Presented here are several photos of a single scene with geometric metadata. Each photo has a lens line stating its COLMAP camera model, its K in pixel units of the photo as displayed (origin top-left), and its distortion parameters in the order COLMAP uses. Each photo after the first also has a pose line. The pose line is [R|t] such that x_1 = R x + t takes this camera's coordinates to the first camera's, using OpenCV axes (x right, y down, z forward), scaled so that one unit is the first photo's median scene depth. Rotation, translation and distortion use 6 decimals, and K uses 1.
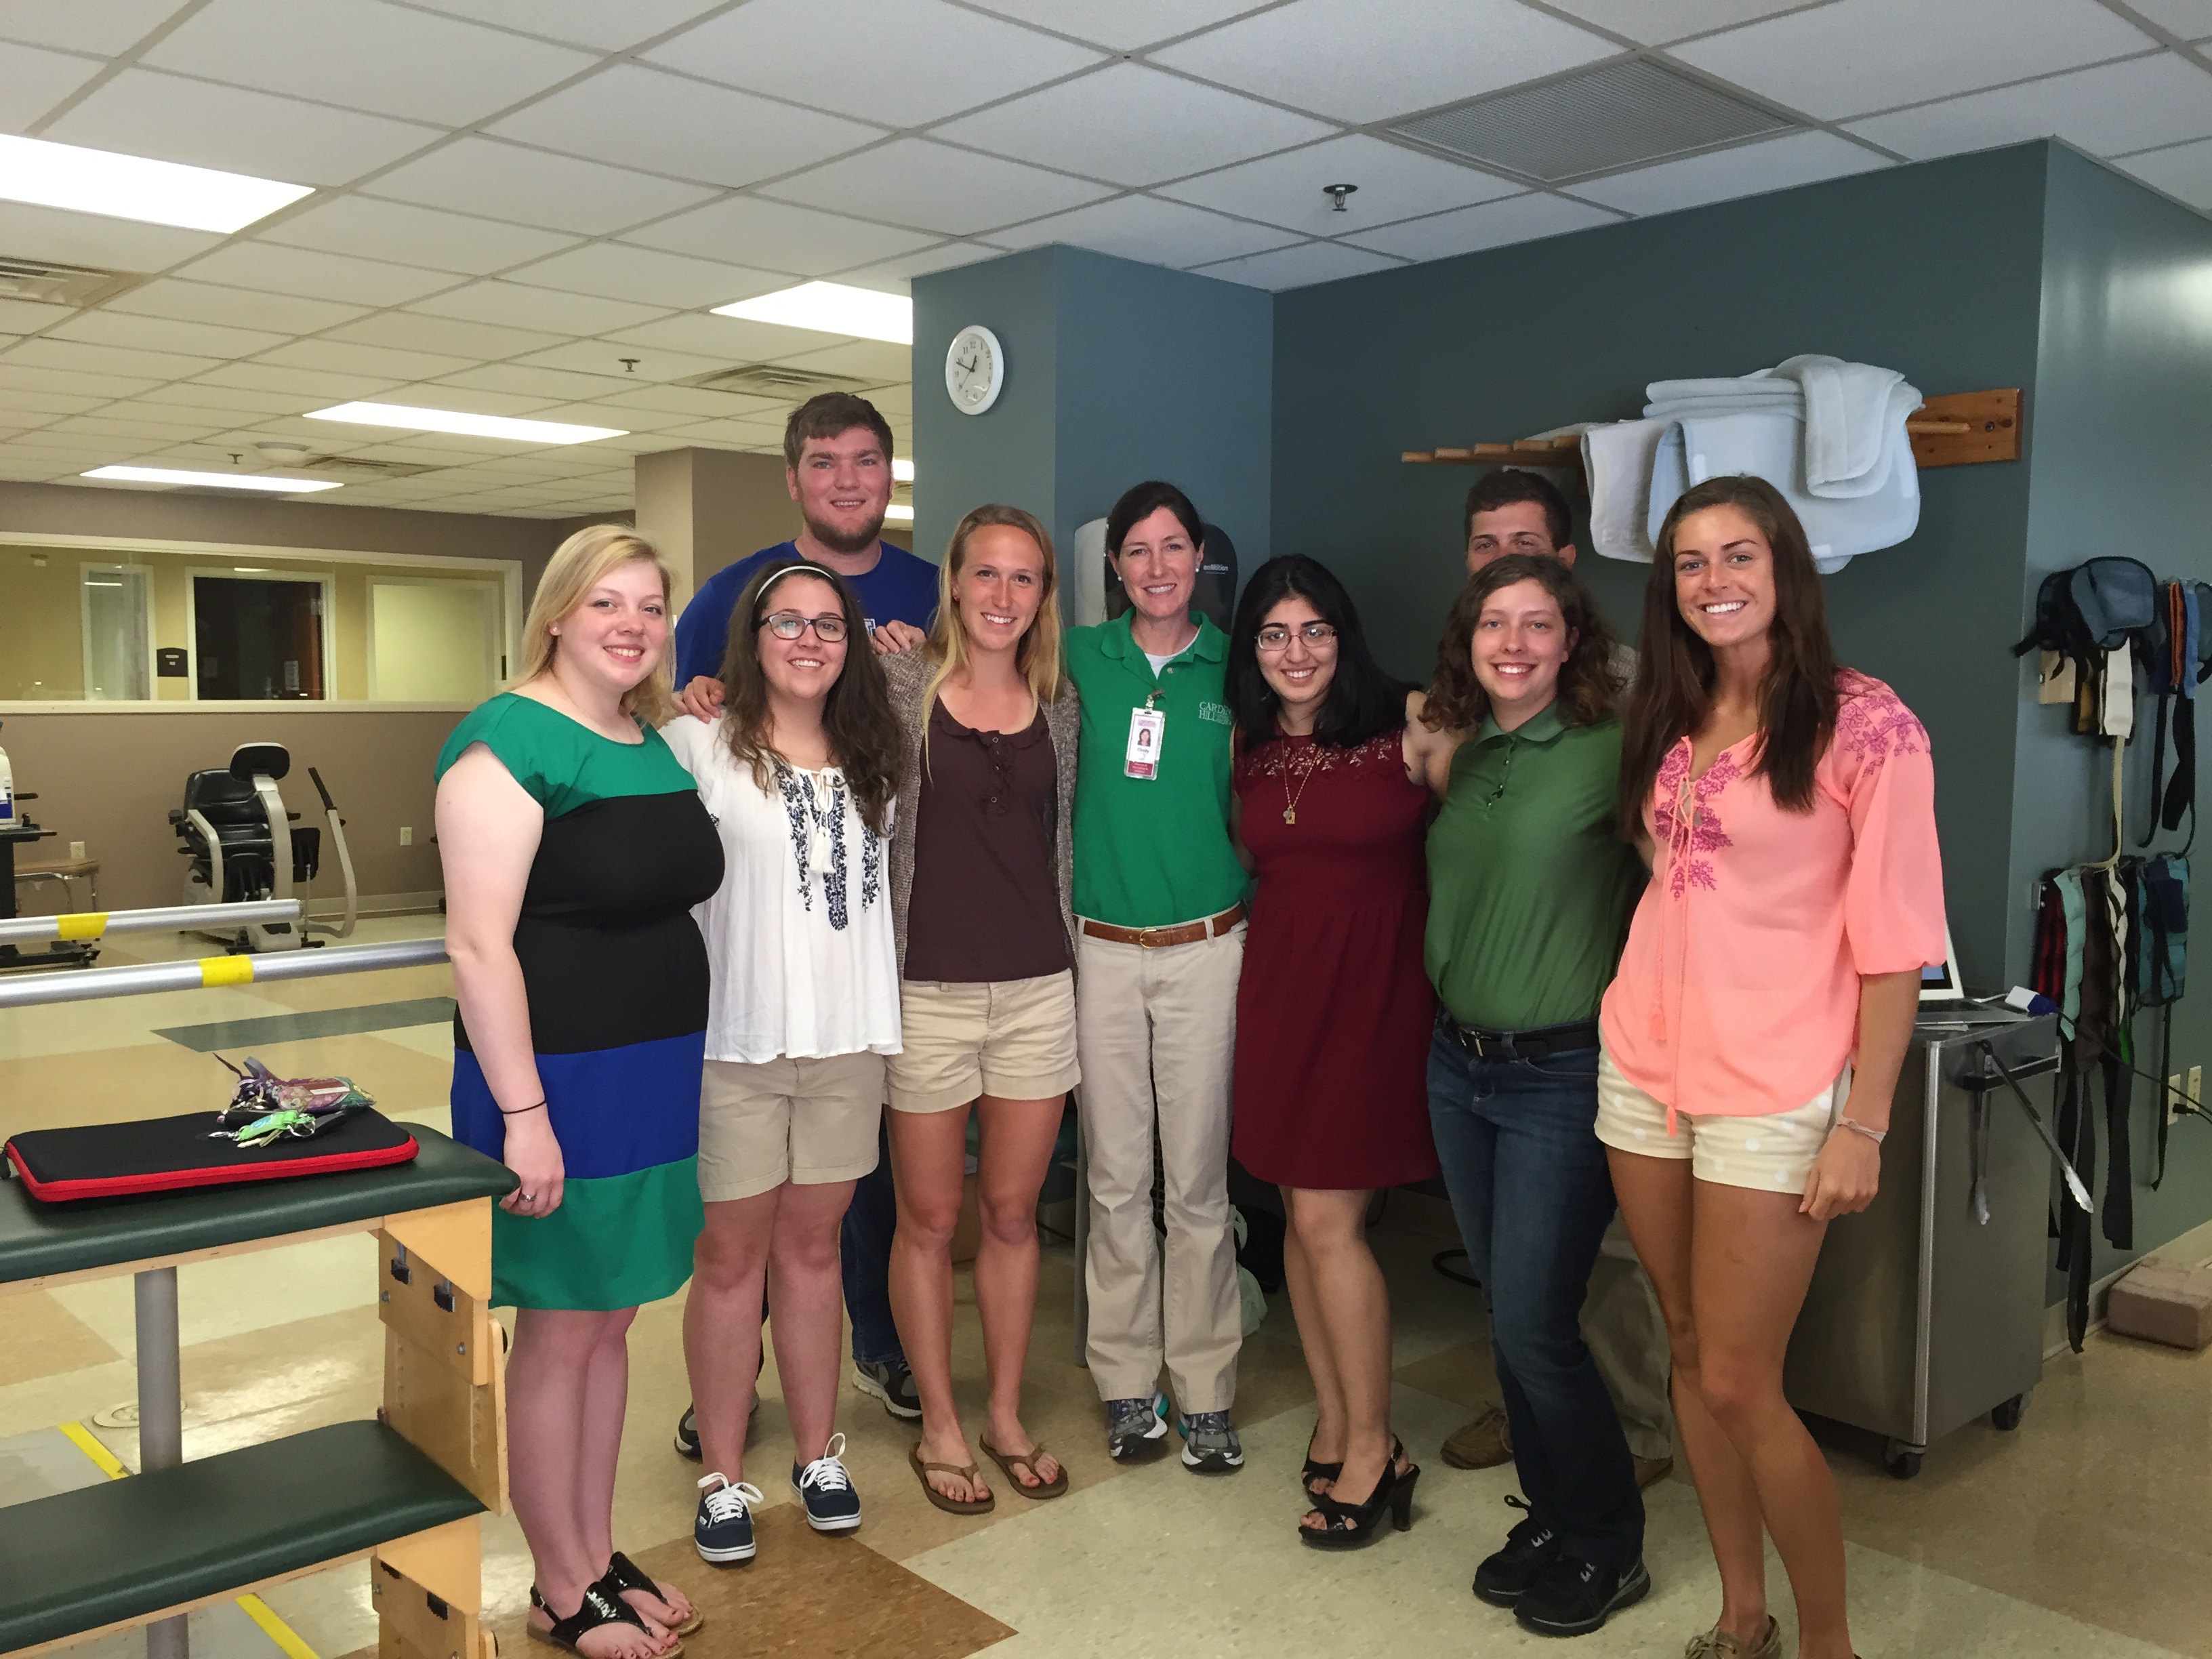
lens RADIAL K [[1876.7, 0, 1106.8], [0, 1876.7, 810.6], [0, 0, 1]] dist [0.091601, -0.133001]
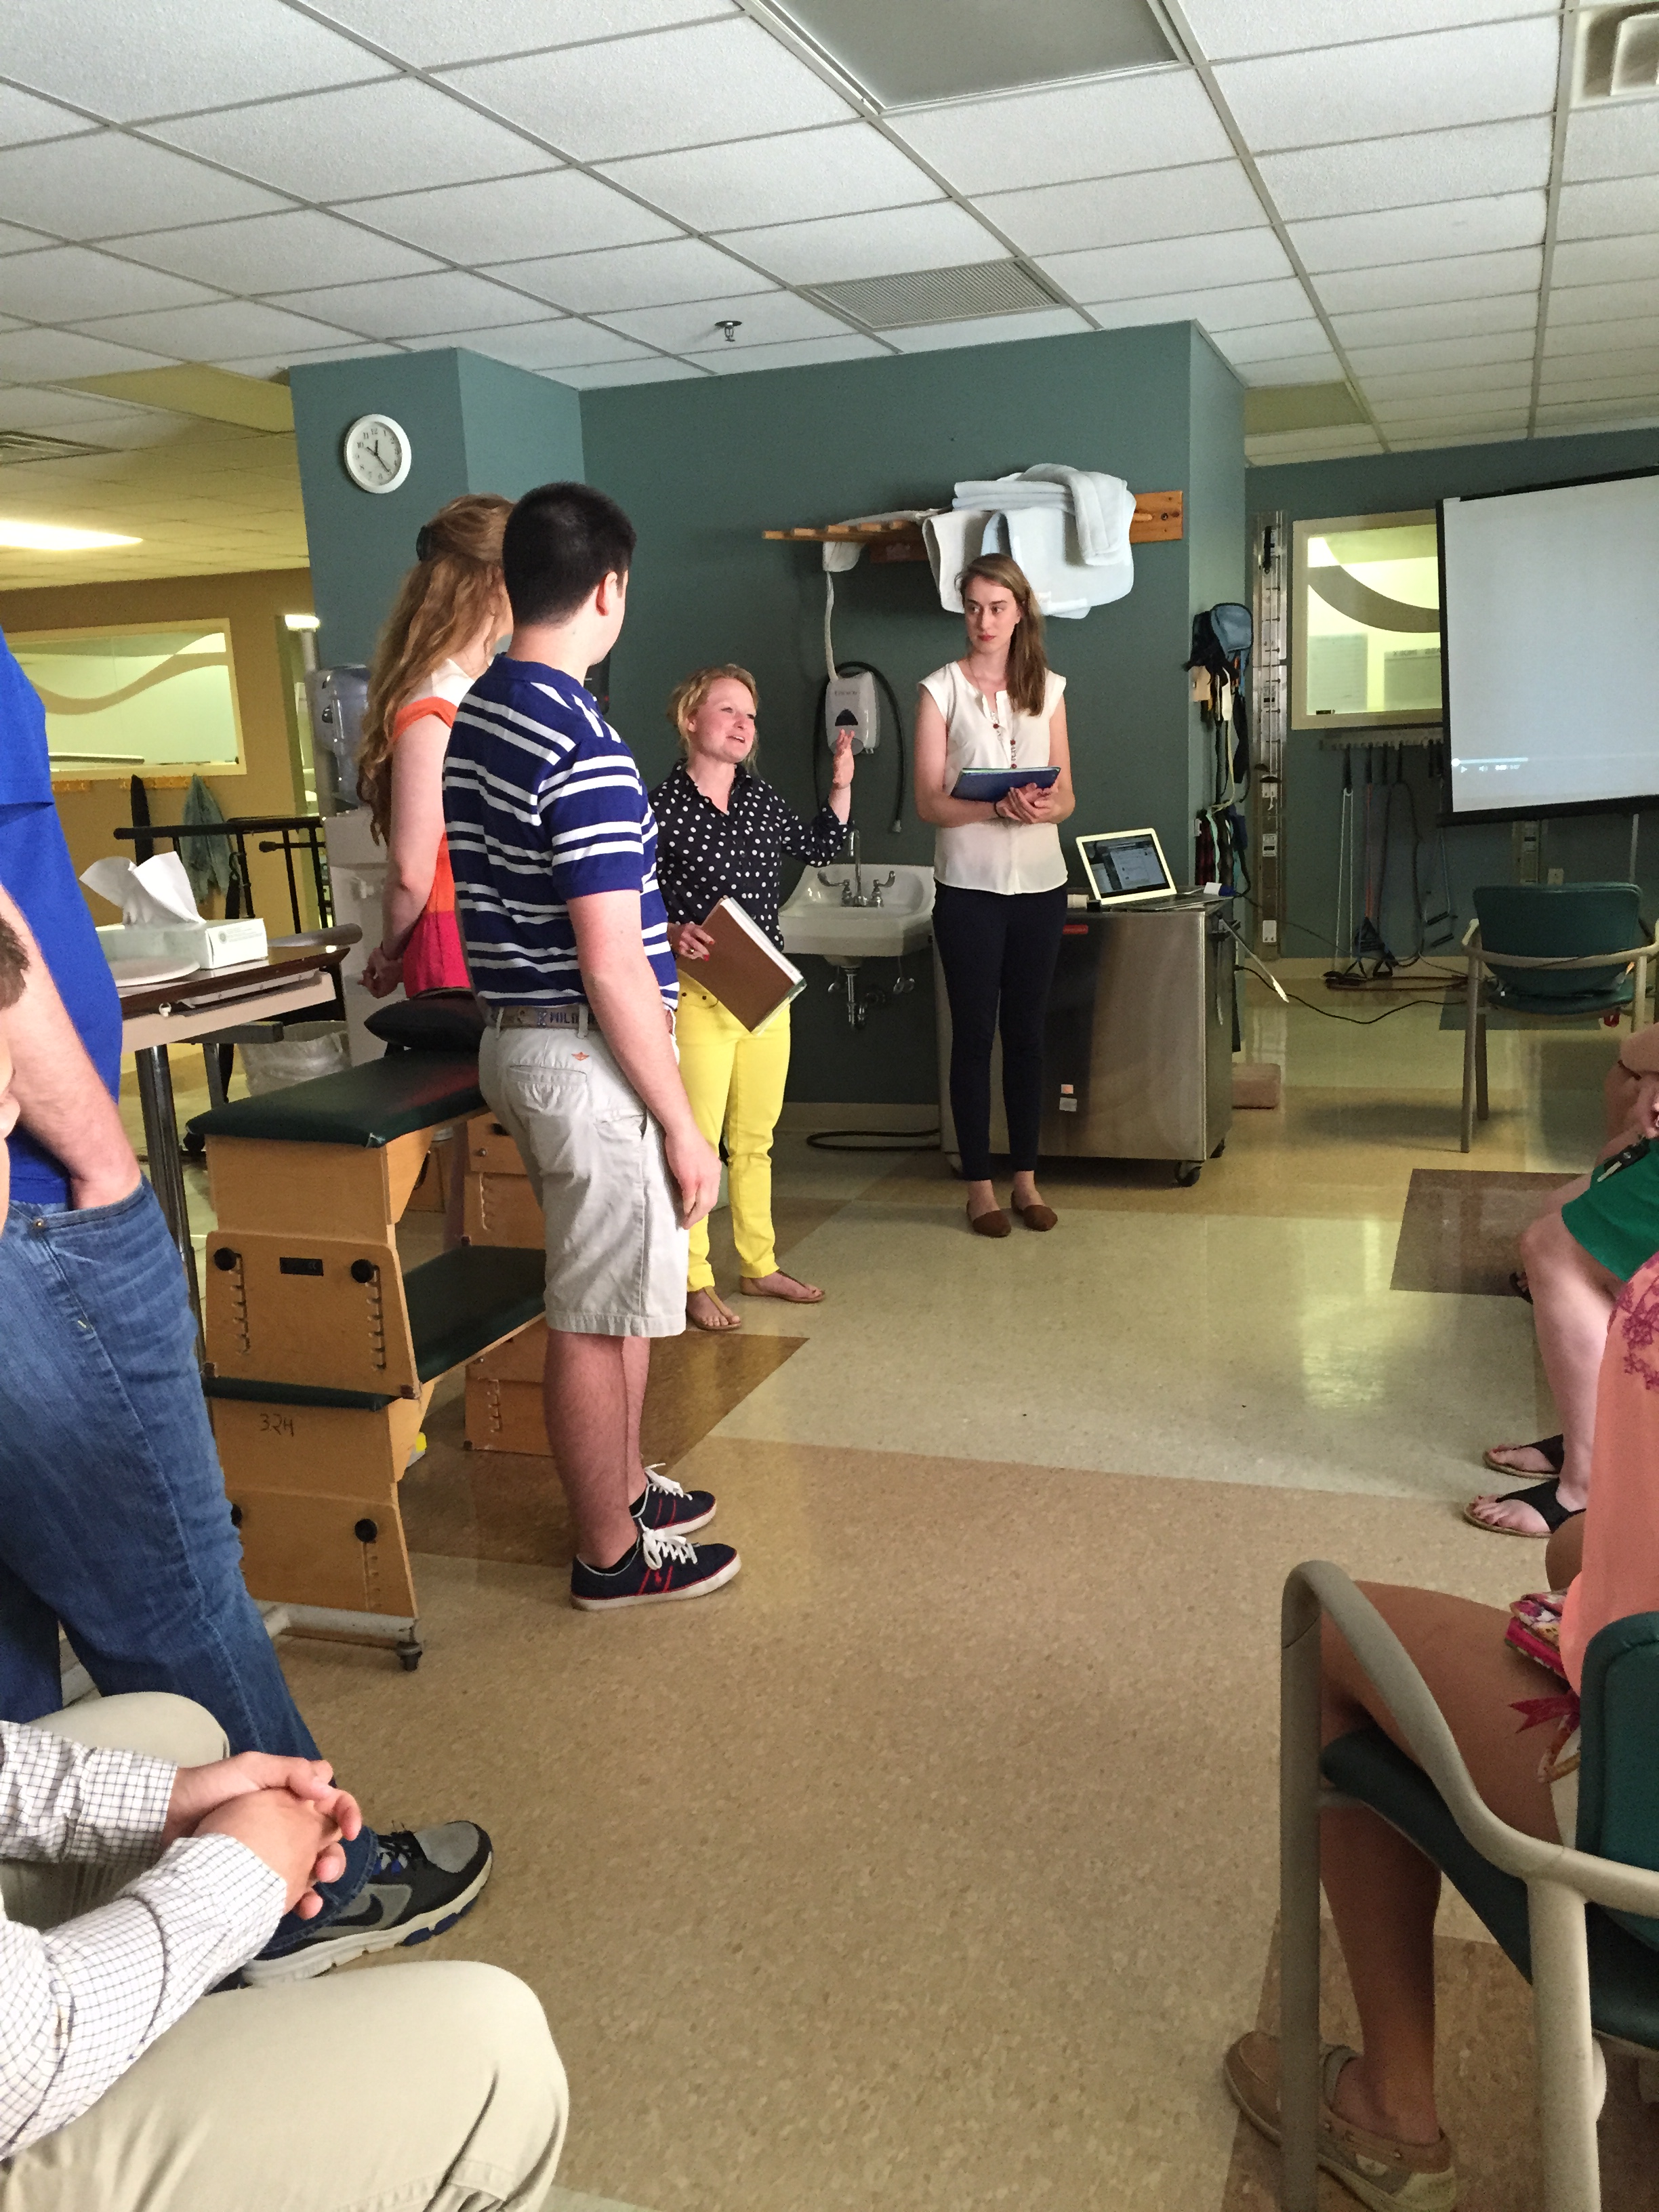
lens RADIAL K [[1876.7, 0, 829.5], [0, 1876.7, 1106.0], [0, 0, 1]] dist [0.091601, -0.133001]
pose [[0.878596, -0.140281, 0.456498, -0.524673], [0.084669, 0.986498, 0.140191, 0.028228], [-0.470001, -0.084519, 0.878610, -0.244776]]
